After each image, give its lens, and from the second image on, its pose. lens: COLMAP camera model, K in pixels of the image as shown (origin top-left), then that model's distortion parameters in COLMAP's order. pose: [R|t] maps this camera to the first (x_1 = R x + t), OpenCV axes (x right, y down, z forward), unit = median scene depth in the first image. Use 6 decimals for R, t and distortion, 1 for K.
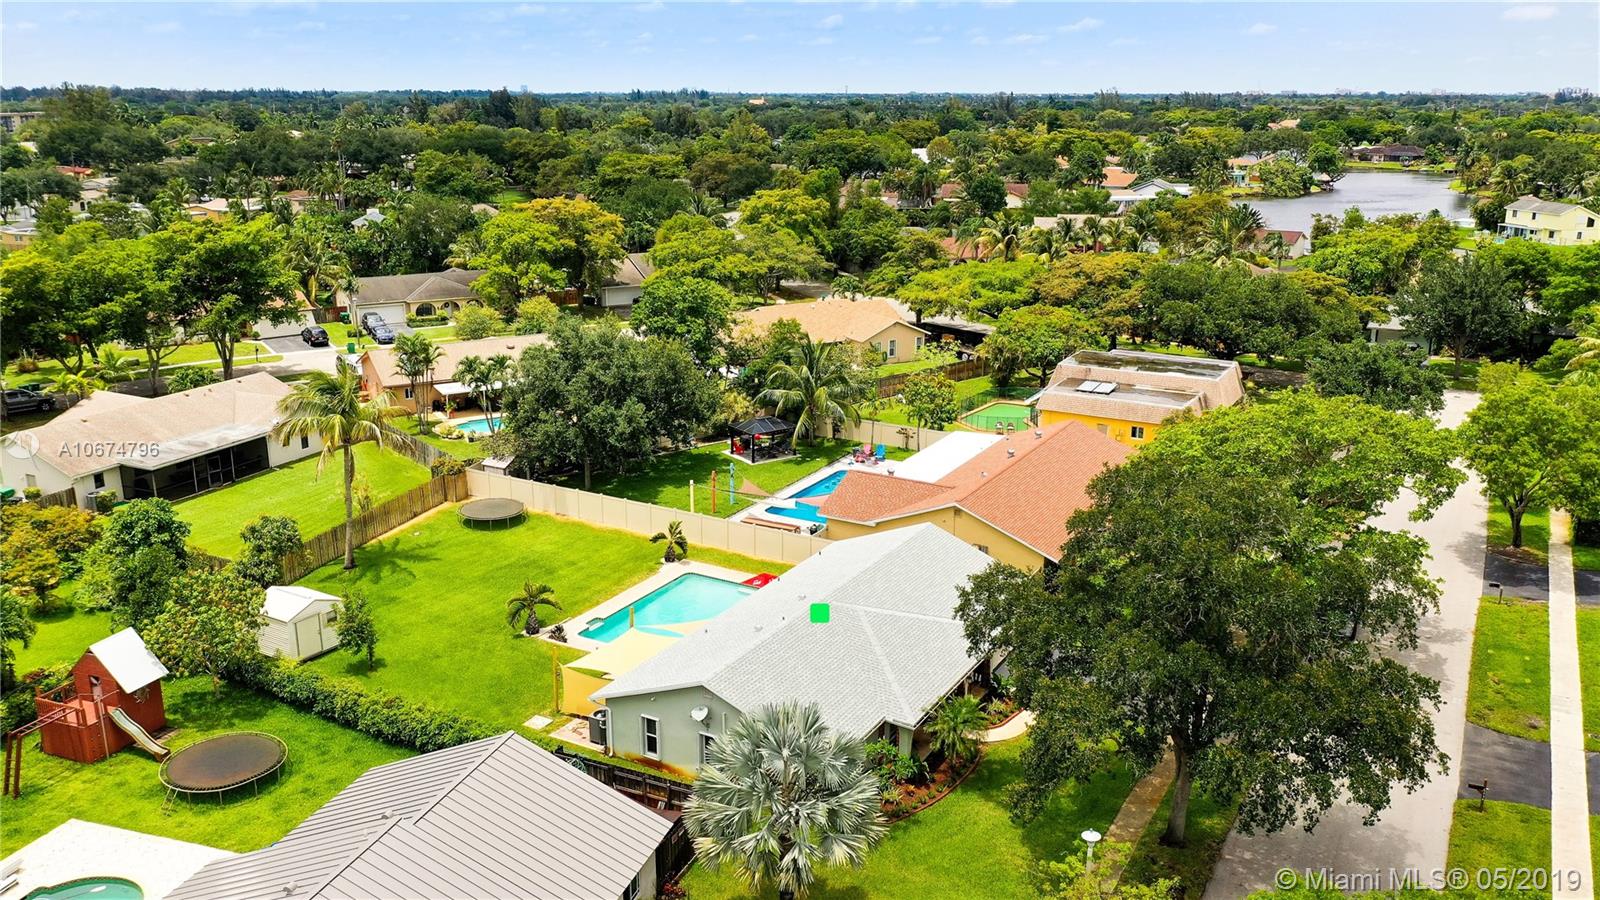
lens RADIAL K [[1259.2, 0, 805.5], [0, 1259.2, 458.0], [0, 0, 1]] dist [-0.003671, -0.009838]
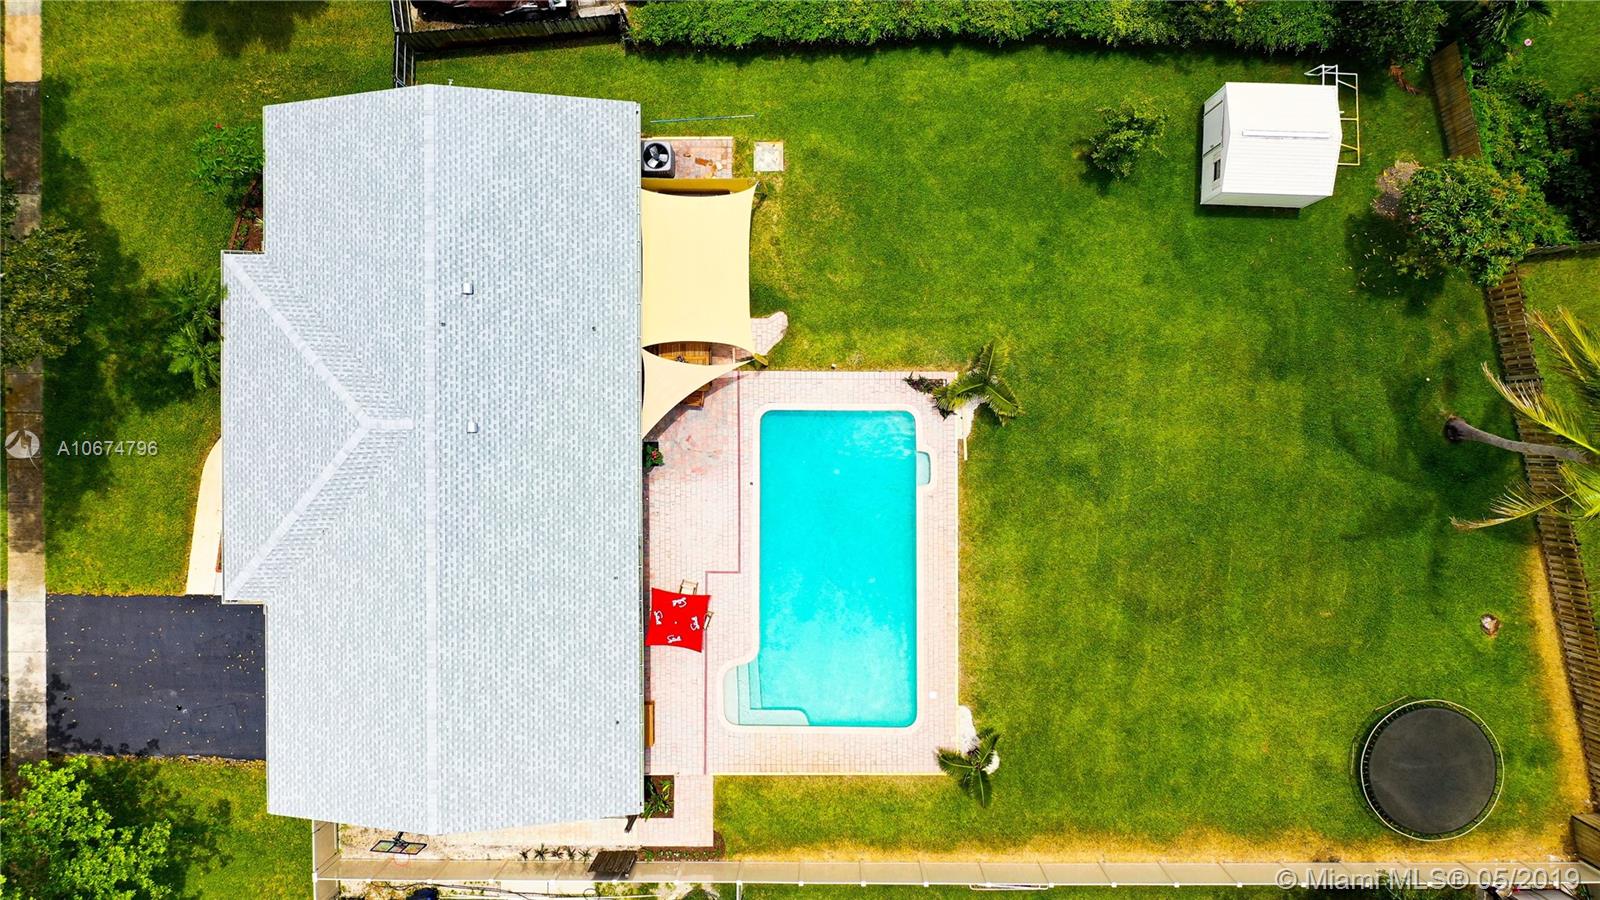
lens RADIAL K [[1259.2, 0, 814.5], [0, 1259.2, 447.8], [0, 0, 1]] dist [-0.003671, -0.009838]
pose [[-0.868783, 0.494895, 0.017171, -0.123017], [-0.119279, -0.242795, 0.962717, -0.404323], [0.480612, 0.834344, 0.269966, 0.713953]]
